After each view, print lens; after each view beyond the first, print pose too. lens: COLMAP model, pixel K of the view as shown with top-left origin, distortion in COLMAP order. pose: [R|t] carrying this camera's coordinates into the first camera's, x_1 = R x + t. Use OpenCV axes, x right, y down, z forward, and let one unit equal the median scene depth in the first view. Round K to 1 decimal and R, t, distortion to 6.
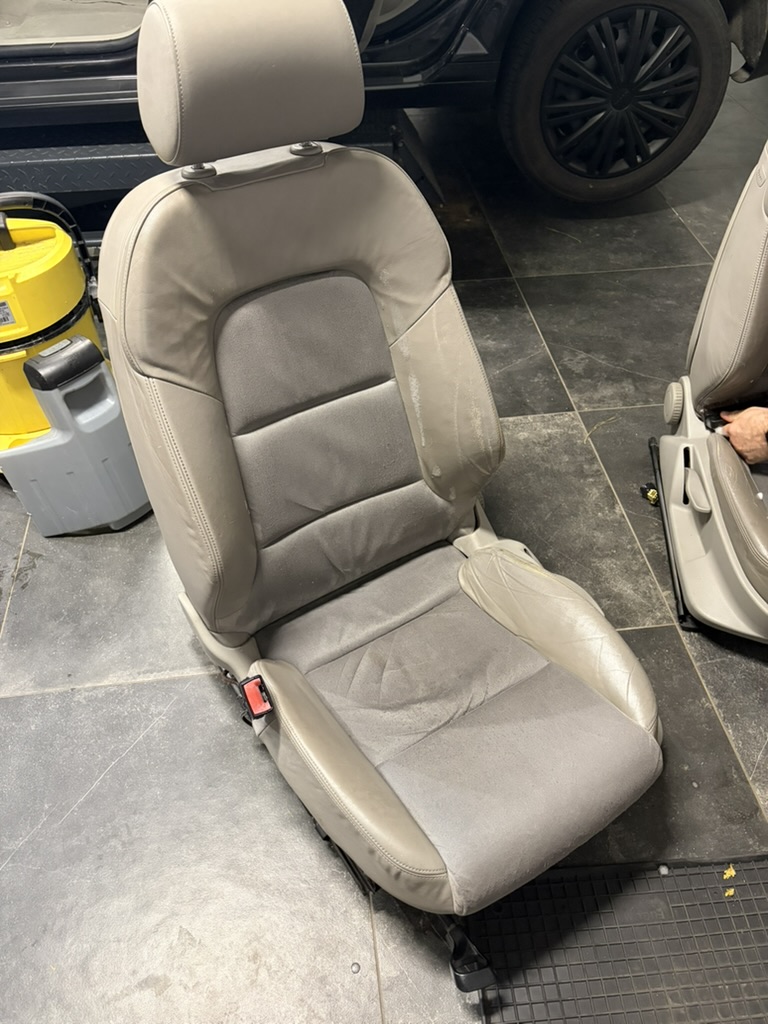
lens RADIAL K [[773.5, 0, 384.0], [0, 773.5, 512.0], [0, 0, 1]] dist [0.007666, -0.003171]
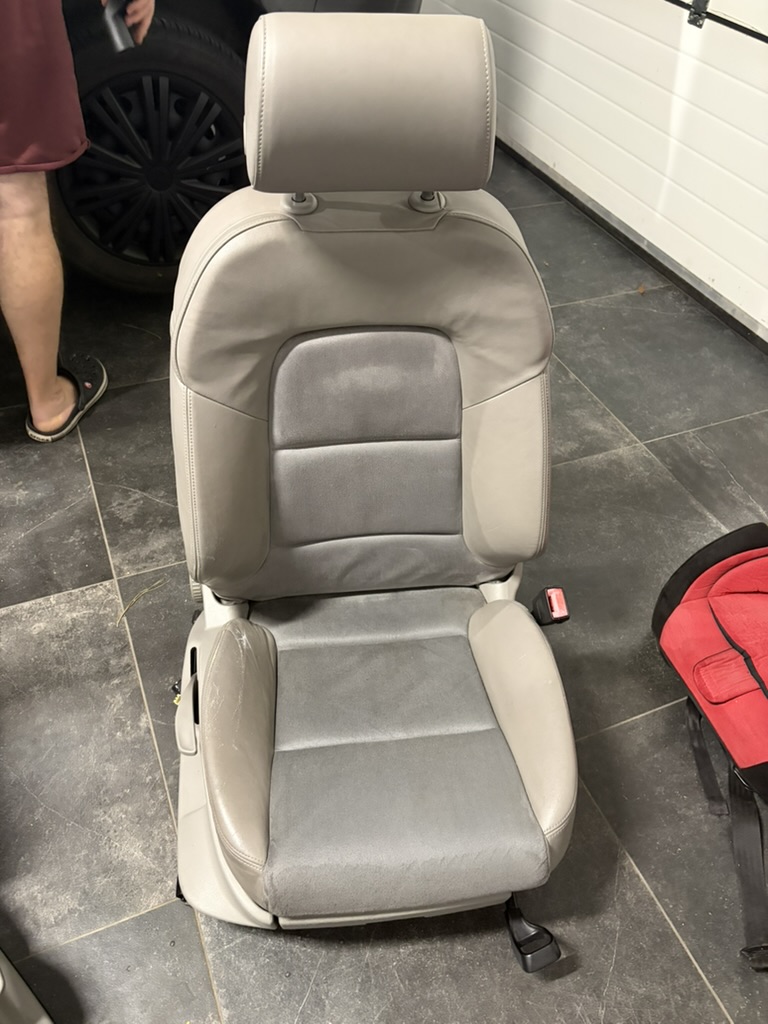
lens RADIAL K [[773.5, 0, 384.0], [0, 773.5, 512.0], [0, 0, 1]] dist [0.007666, -0.003171]
pose [[0.963714, -0.155021, 0.217308, 0.352339], [0.159511, 0.987191, -0.003165, -0.151061], [-0.214034, 0.037714, 0.976098, 0.155825]]
